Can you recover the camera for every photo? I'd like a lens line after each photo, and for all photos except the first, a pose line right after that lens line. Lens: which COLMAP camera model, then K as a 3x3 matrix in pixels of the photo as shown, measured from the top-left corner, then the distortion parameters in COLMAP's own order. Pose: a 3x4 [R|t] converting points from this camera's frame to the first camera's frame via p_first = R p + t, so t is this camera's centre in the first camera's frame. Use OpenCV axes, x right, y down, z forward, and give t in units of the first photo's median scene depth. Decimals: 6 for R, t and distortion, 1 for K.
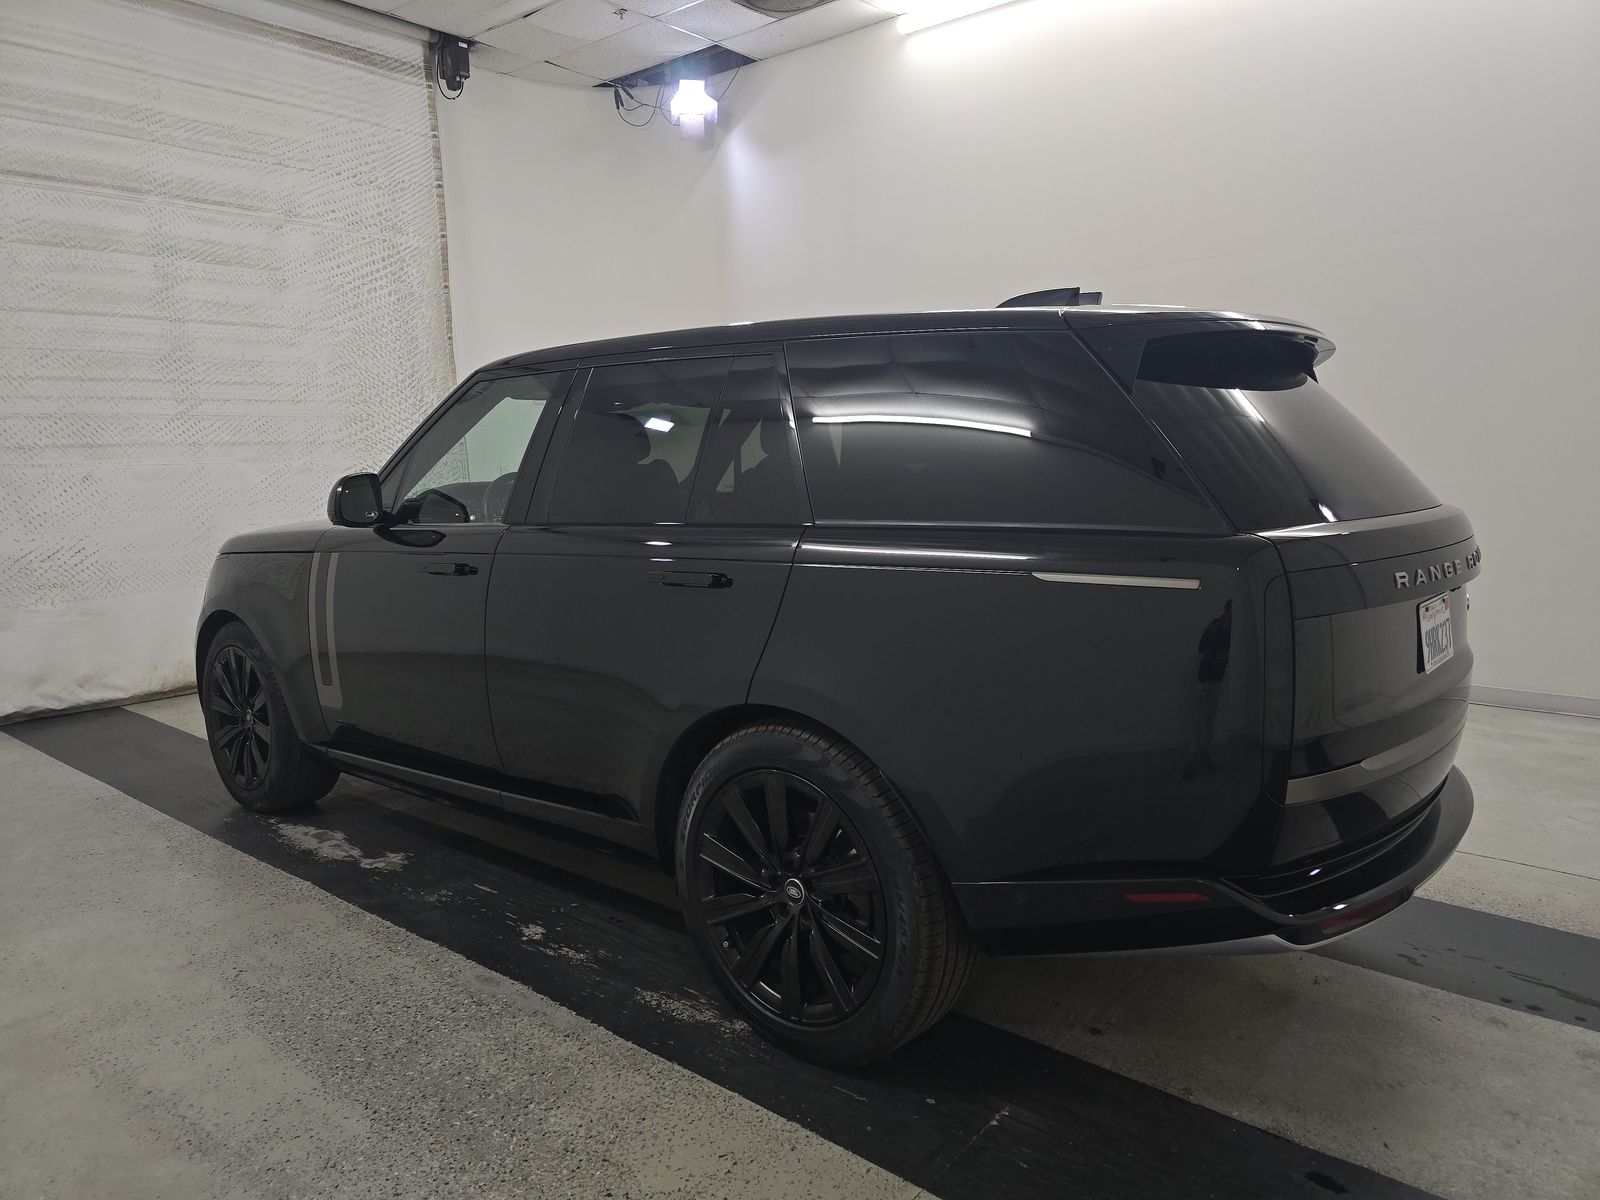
lens RADIAL K [[1070.1, 0, 787.7], [0, 1070.1, 598.7], [0, 0, 1]] dist [0.022654, -0.027411]
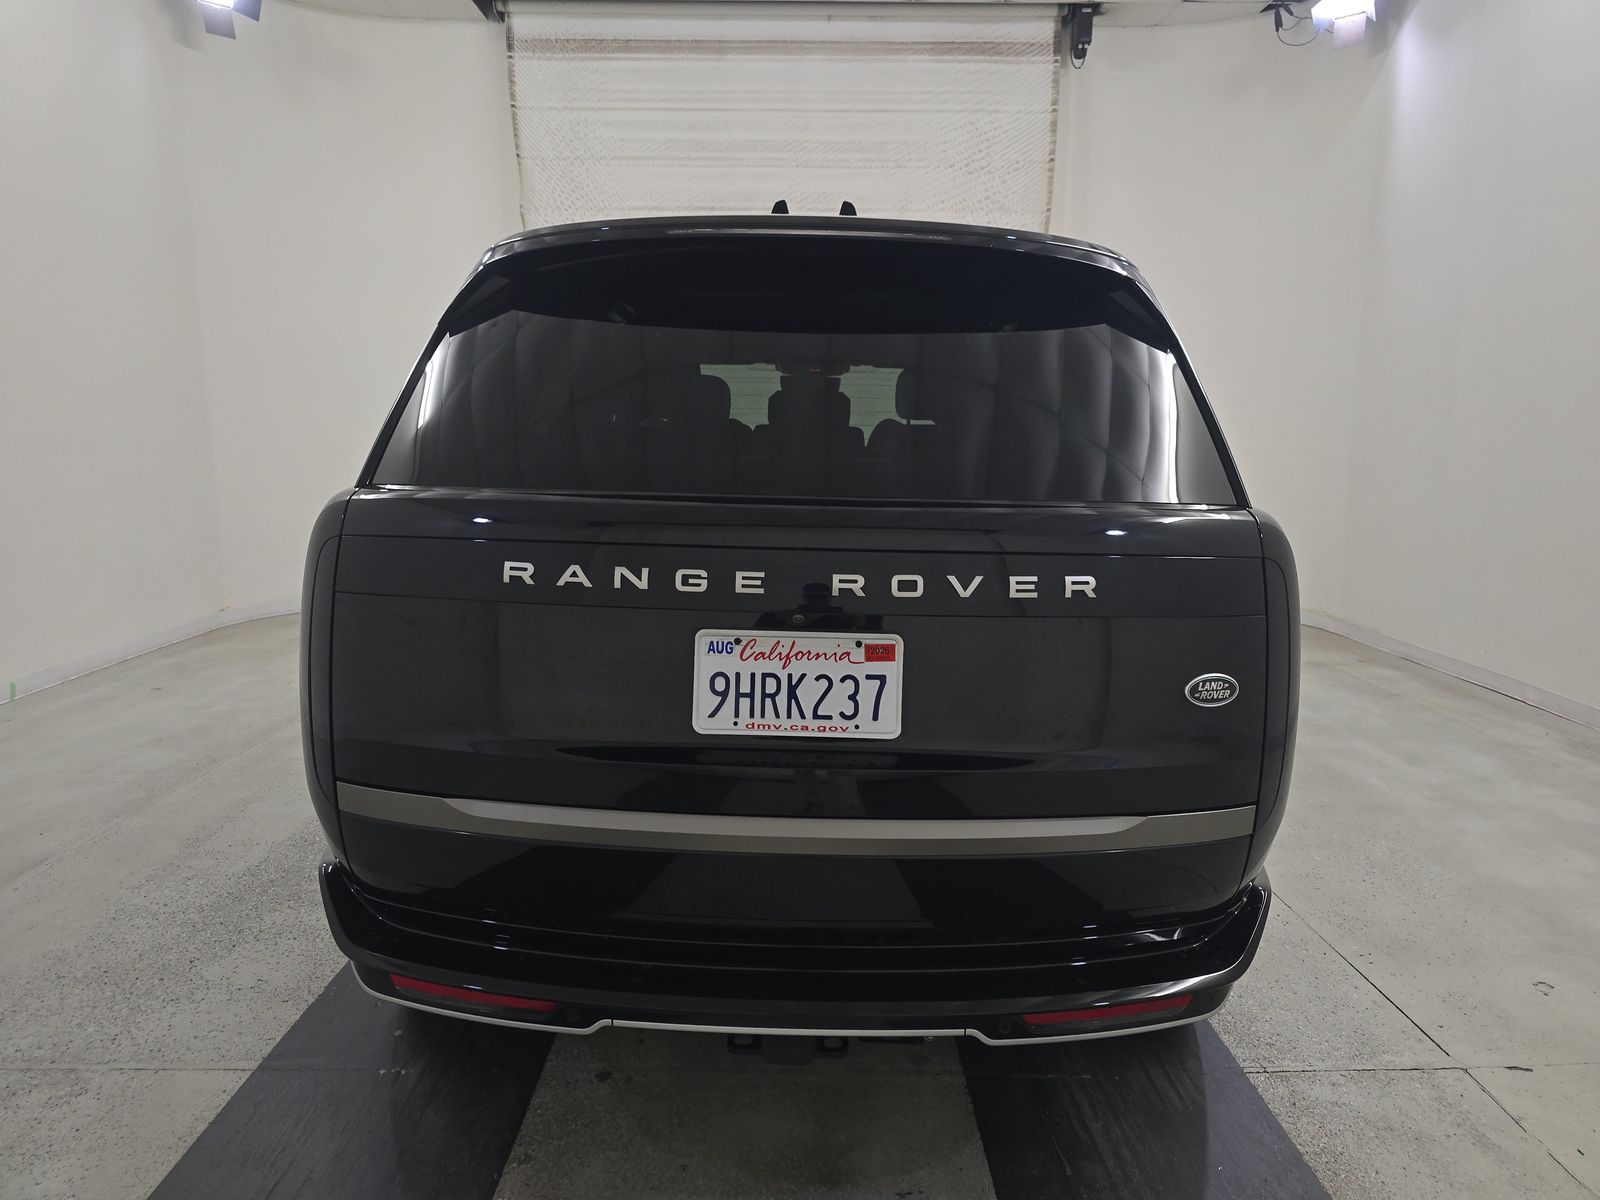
lens RADIAL K [[1070.1, 0, 811.3], [0, 1070.1, 596.2], [0, 0, 1]] dist [0.022654, -0.027411]
pose [[0.647754, 0.122872, -0.751876, 0.364855], [-0.127525, 0.990471, 0.051999, -0.004940], [0.751101, 0.062200, 0.657251, 0.216757]]
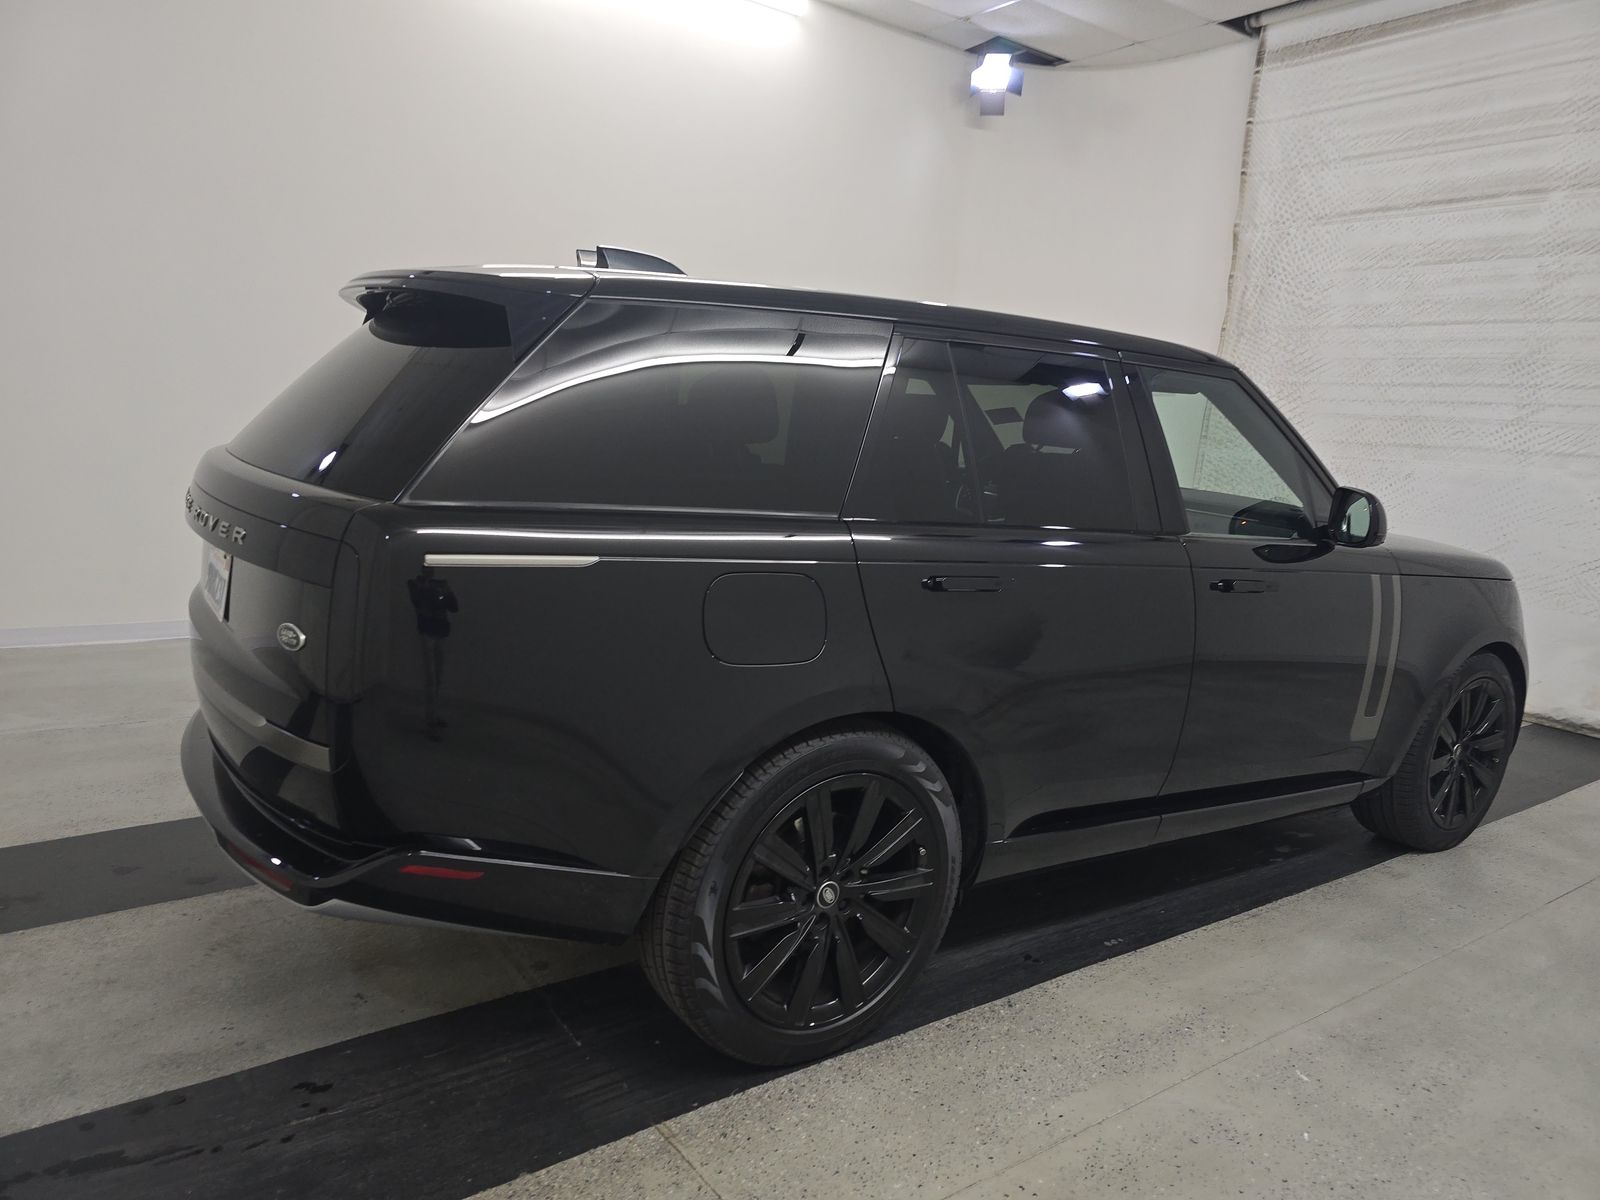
lens RADIAL K [[1070.1, 0, 797.6], [0, 1070.1, 595.4], [0, 0, 1]] dist [0.022654, -0.027411]
pose [[-0.250667, 0.148789, -0.956571, 0.479113], [-0.210392, 0.956127, 0.203853, -0.075803], [0.944935, 0.252354, -0.208365, 0.578949]]
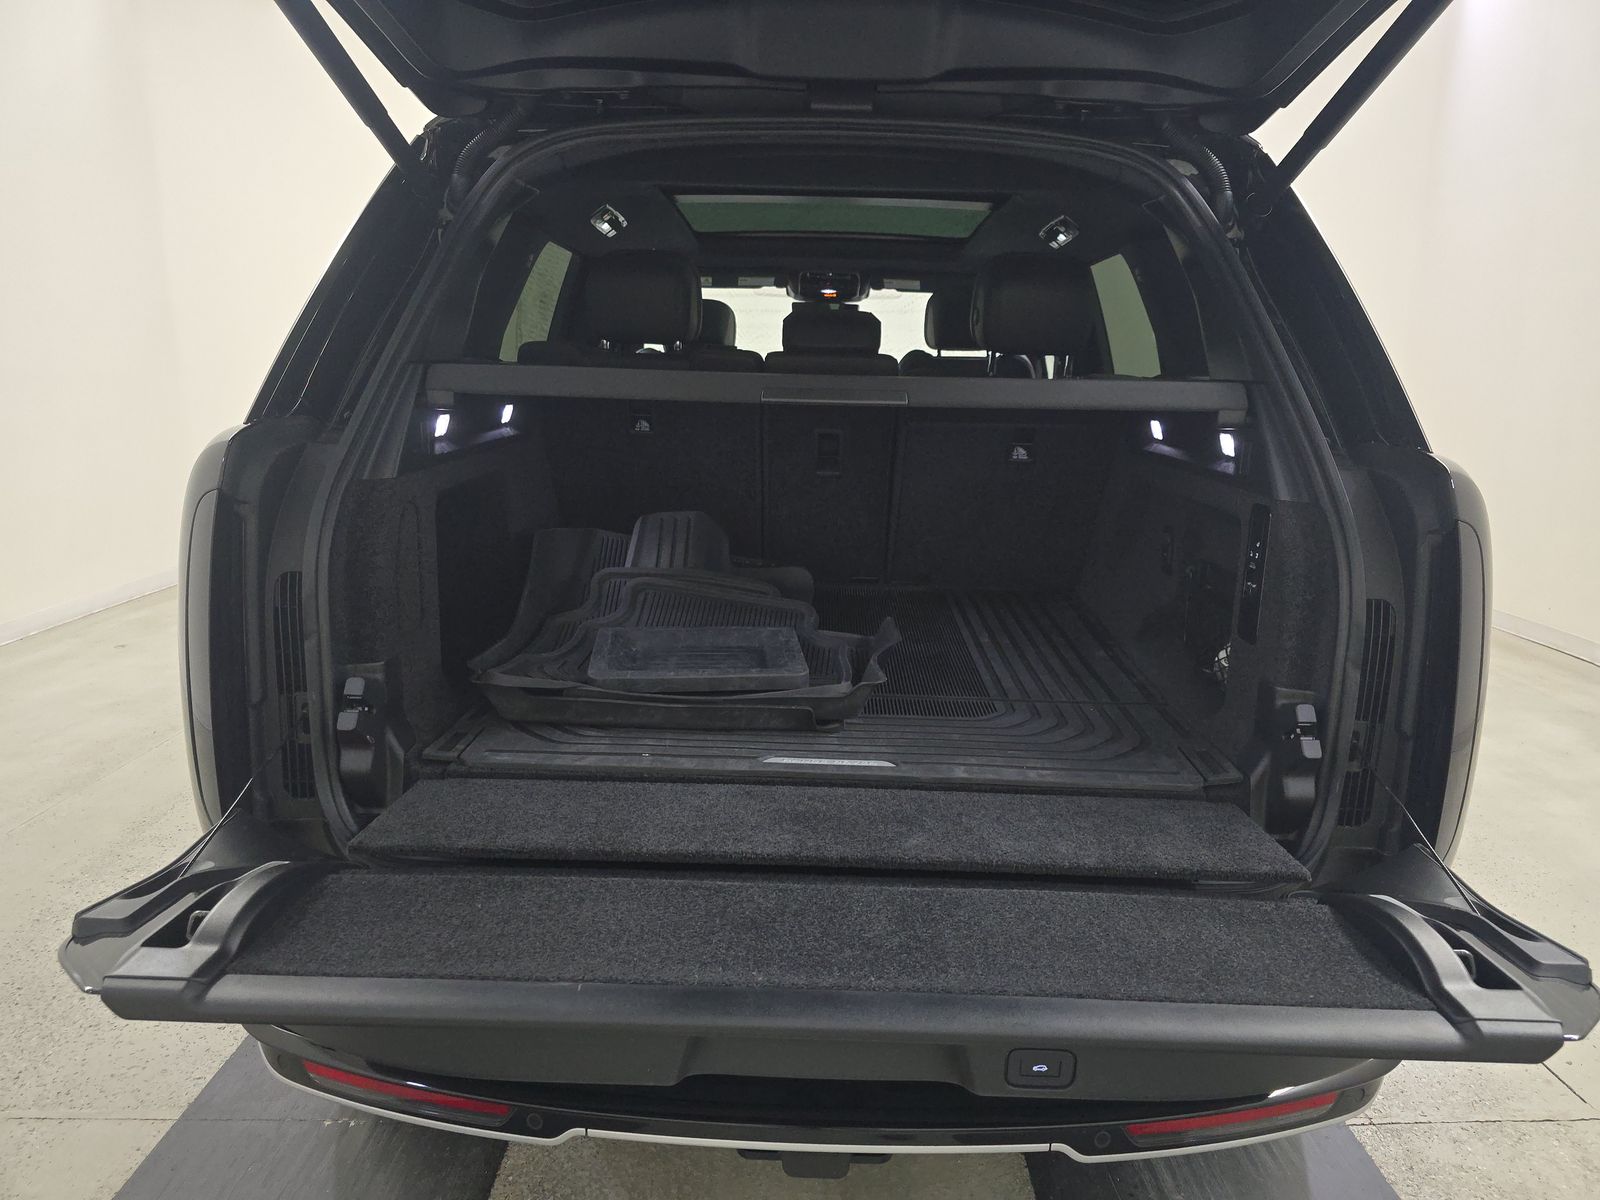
lens RADIAL K [[1070.1, 0, 808.0], [0, 1070.1, 598.1], [0, 0, 1]] dist [0.022654, -0.027411]
pose [[0.642517, 0.164478, -0.748411, 0.317411], [-0.128903, 0.985973, 0.106024, -0.006165], [0.755352, 0.028350, 0.654706, 0.250389]]
